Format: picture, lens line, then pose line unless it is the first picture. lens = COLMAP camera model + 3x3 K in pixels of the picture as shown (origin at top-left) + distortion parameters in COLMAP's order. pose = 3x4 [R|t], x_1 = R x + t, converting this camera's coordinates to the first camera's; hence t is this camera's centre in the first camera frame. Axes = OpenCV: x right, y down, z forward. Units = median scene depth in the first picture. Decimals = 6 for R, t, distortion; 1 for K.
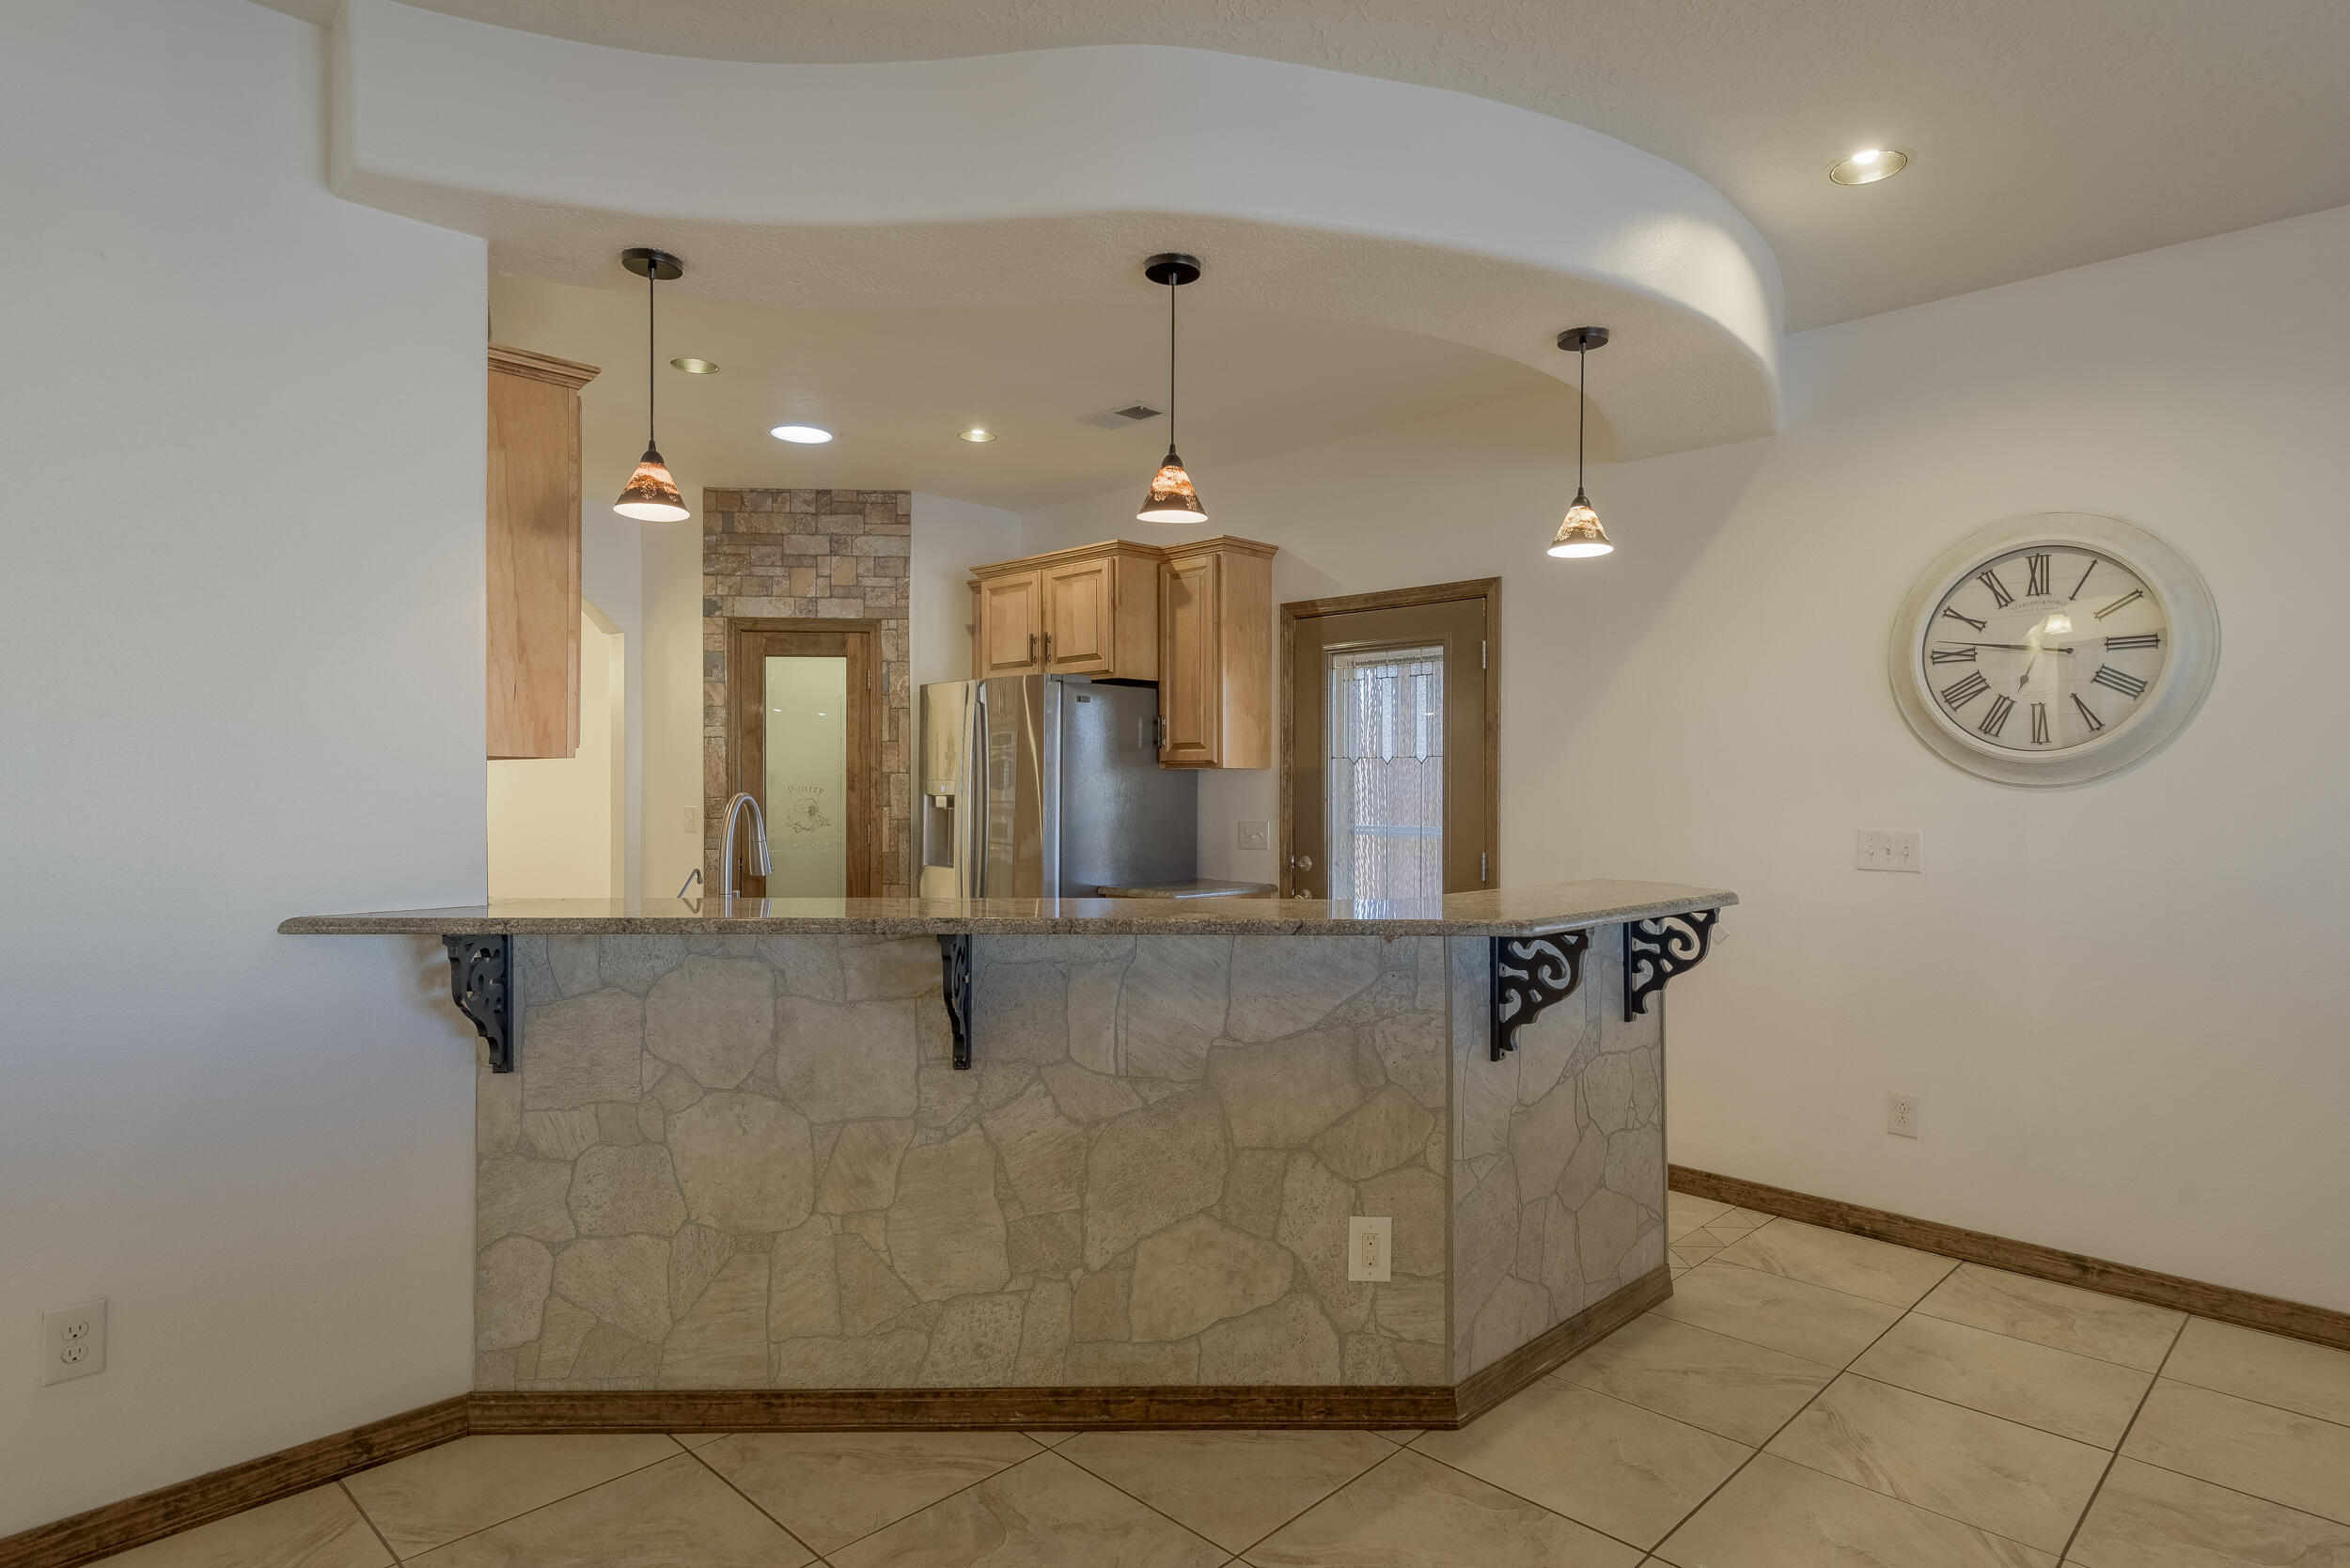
lens RADIAL K [[1286.2, 0, 1175.0], [0, 1286.2, 784.0], [0, 0, 1]] dist [0.029580, -0.000191]
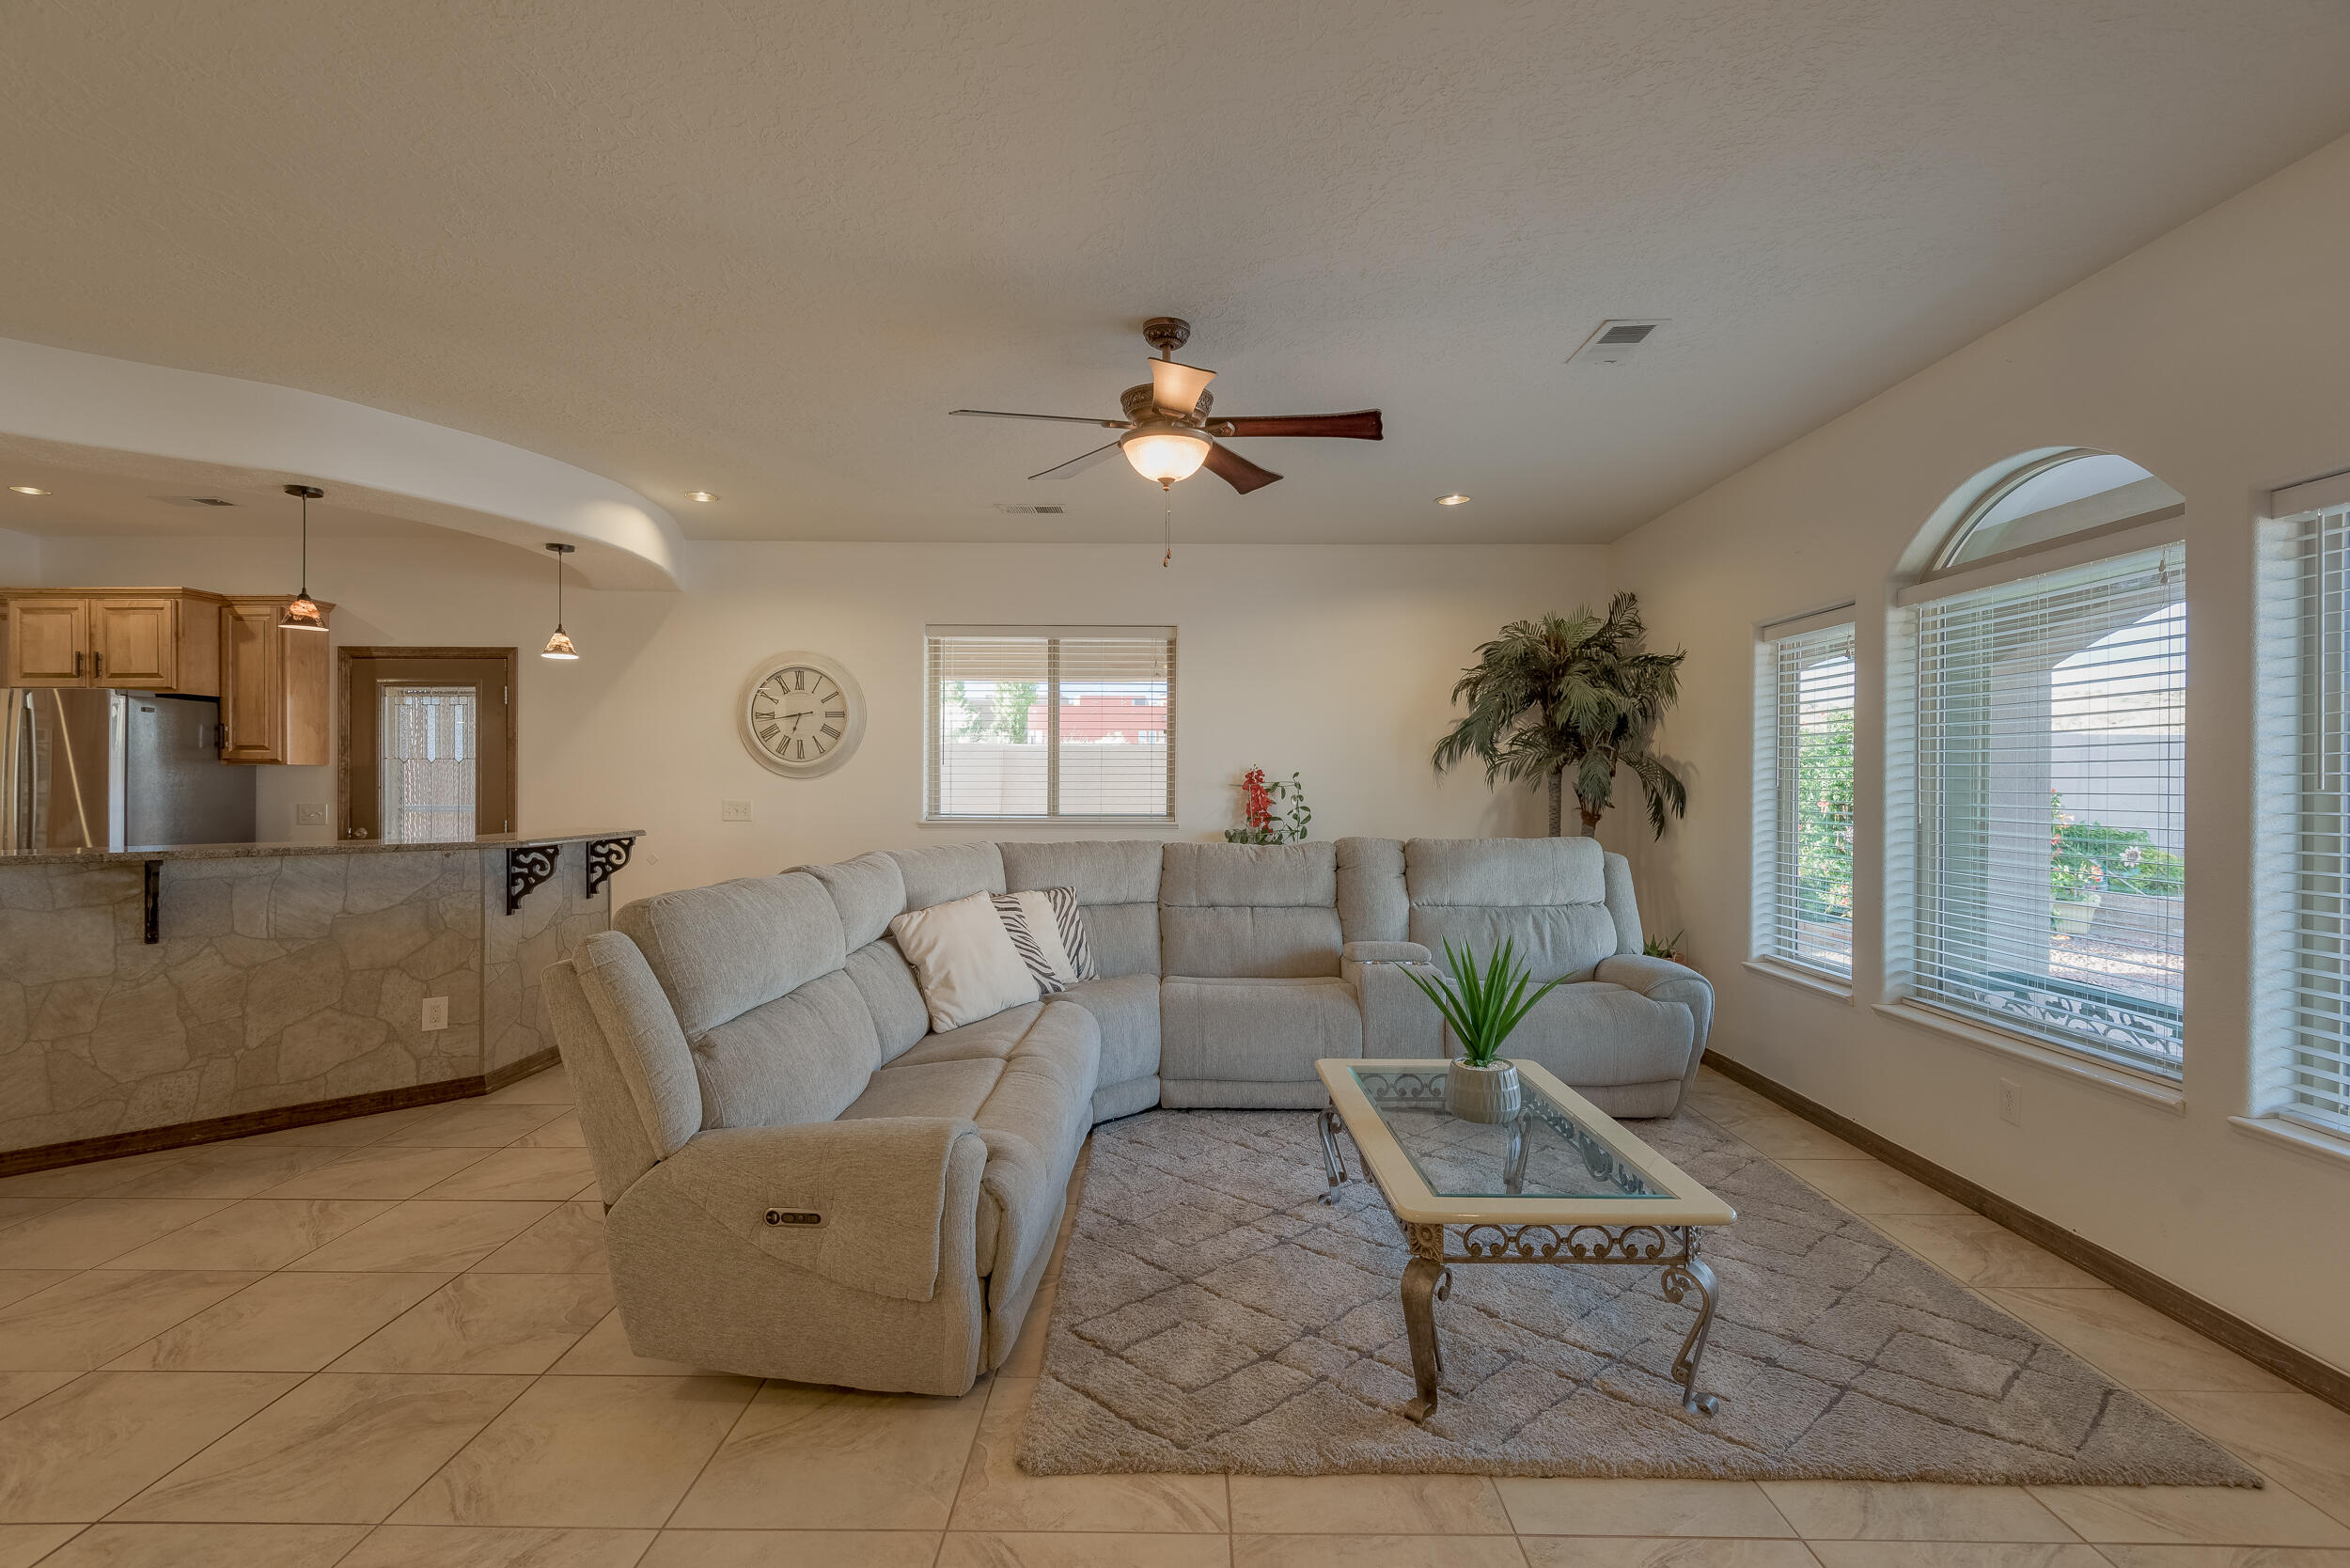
lens RADIAL K [[1101.6, 0, 1175.0], [0, 1101.6, 784.0], [0, 0, 1]] dist [0.026706, -0.015382]
pose [[0.716234, -0.002302, 0.697856, -0.217000], [-0.002187, 0.999982, 0.005544, -0.000842], [-0.697857, -0.005497, 0.716216, -0.968731]]
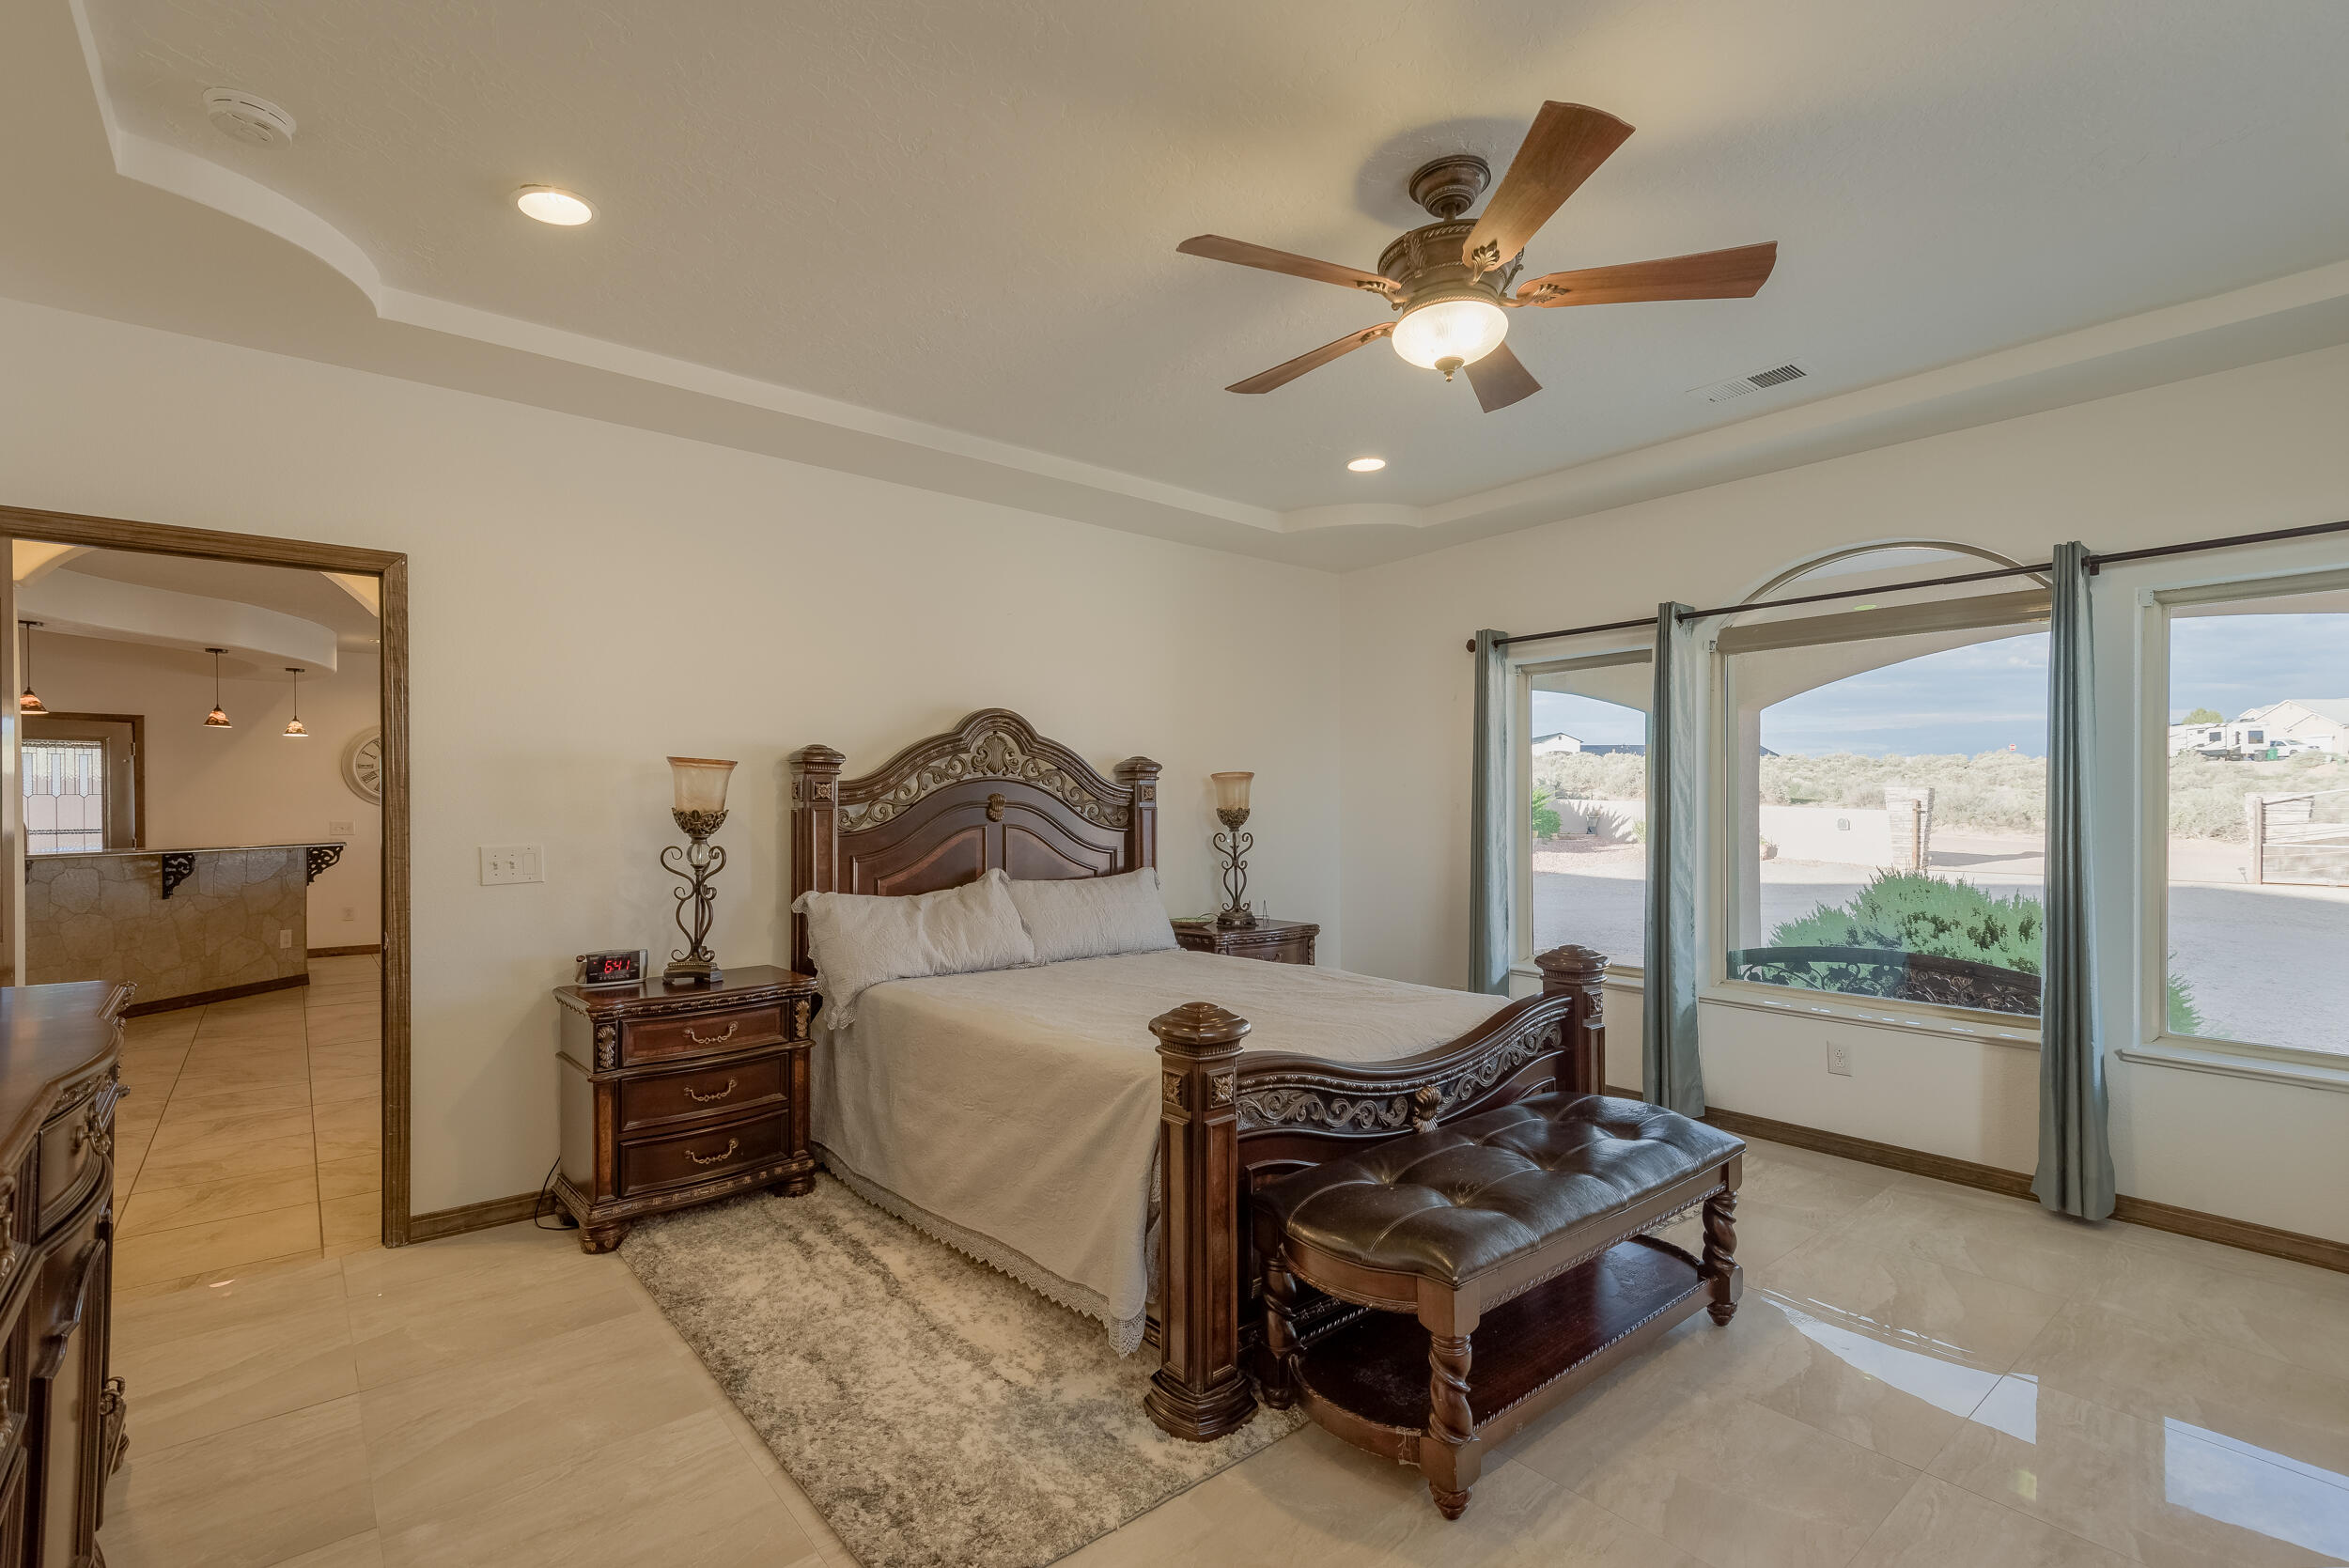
lens RADIAL K [[1052.9, 0, 1174.5], [0, 1052.9, 784.0], [0, 0, 1]] dist [0.003111, 0.000196]
pose [[0.101181, 0.012094, 0.994794, -2.437793], [0.000914, 0.999925, -0.012249, -0.028172], [-0.994868, 0.002148, 0.101163, -1.688681]]
